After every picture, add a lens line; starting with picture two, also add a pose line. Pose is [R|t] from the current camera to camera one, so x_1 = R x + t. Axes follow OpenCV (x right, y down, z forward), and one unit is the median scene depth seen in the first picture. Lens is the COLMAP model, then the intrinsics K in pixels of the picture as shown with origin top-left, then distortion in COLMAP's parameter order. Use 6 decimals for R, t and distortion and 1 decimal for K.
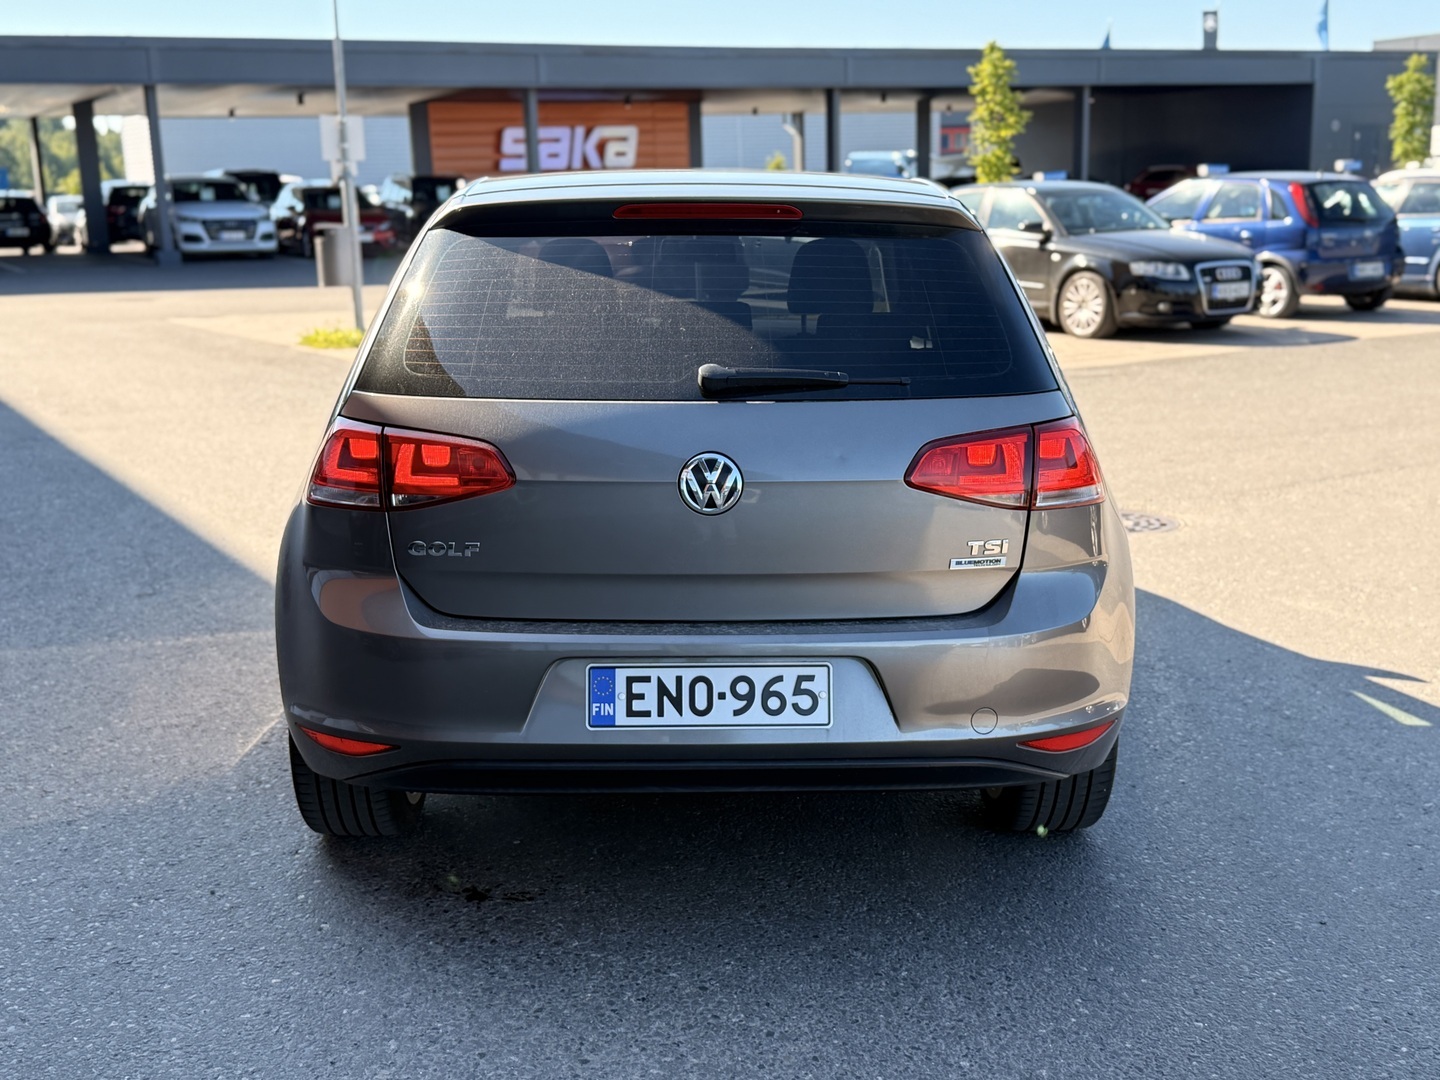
lens RADIAL K [[1625.5, 0, 719.6], [0, 1625.5, 556.5], [0, 0, 1]] dist [0.080773, 0.005003]
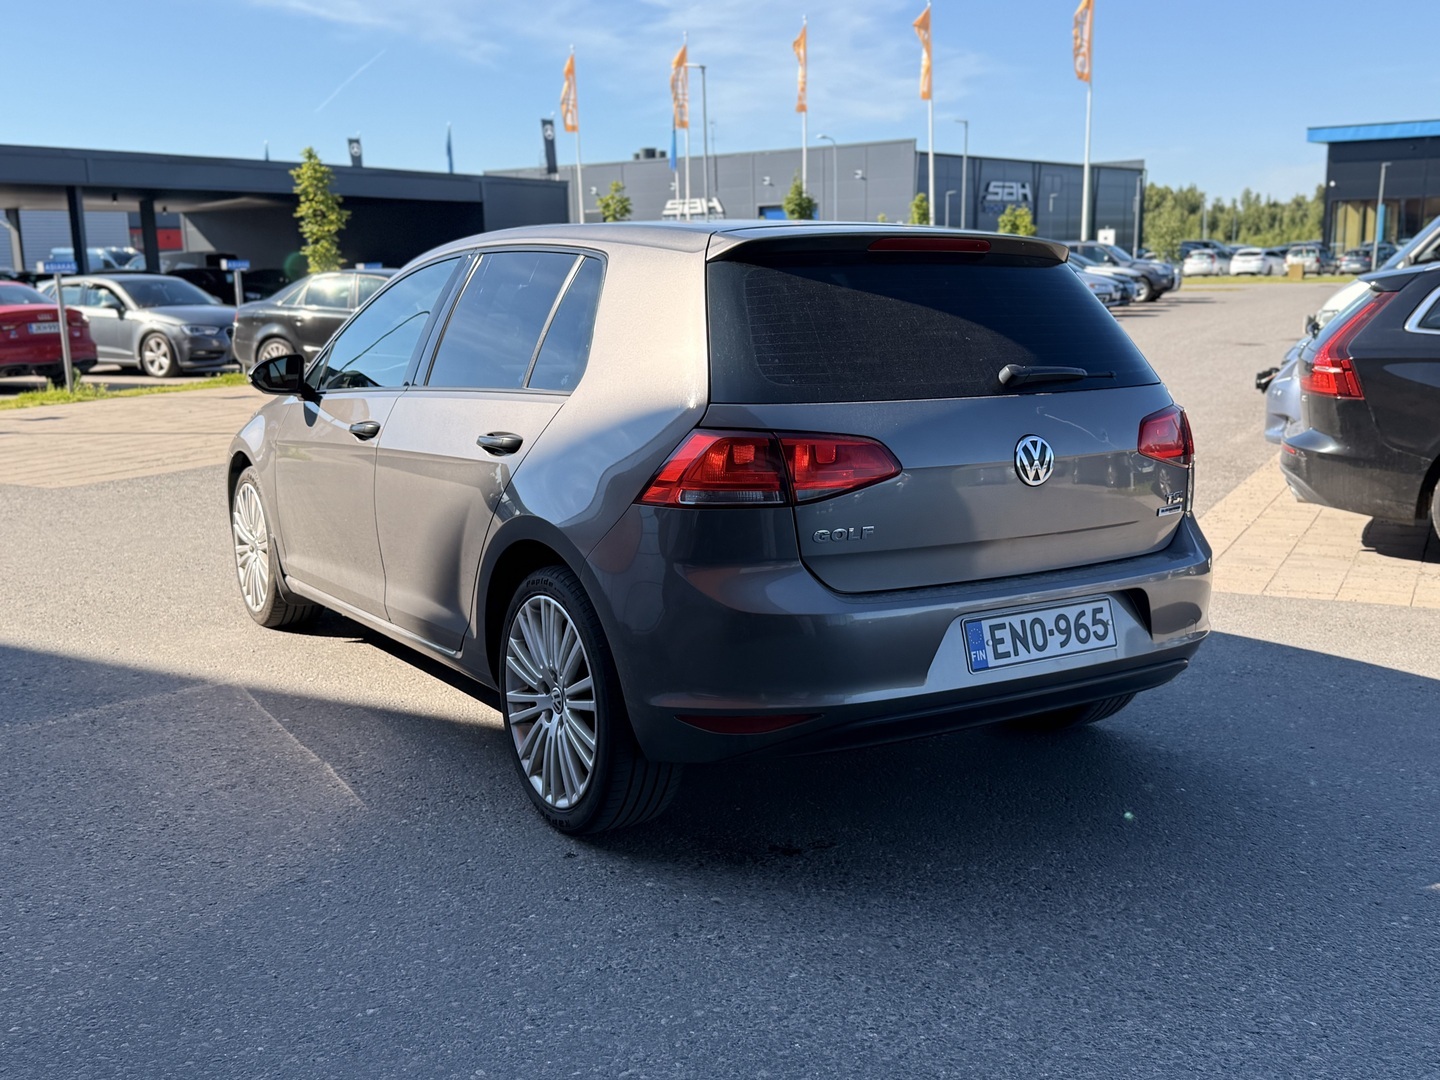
lens RADIAL K [[1400.8, 0, 720.0], [0, 1400.8, 540.0], [0, 0, 1]] dist [0.051986, -0.022876]
pose [[0.873685, -0.091690, 0.477774, -0.671418], [0.110945, 0.993752, -0.012168, 0.001648], [-0.473673, 0.063638, 0.878399, 0.173502]]
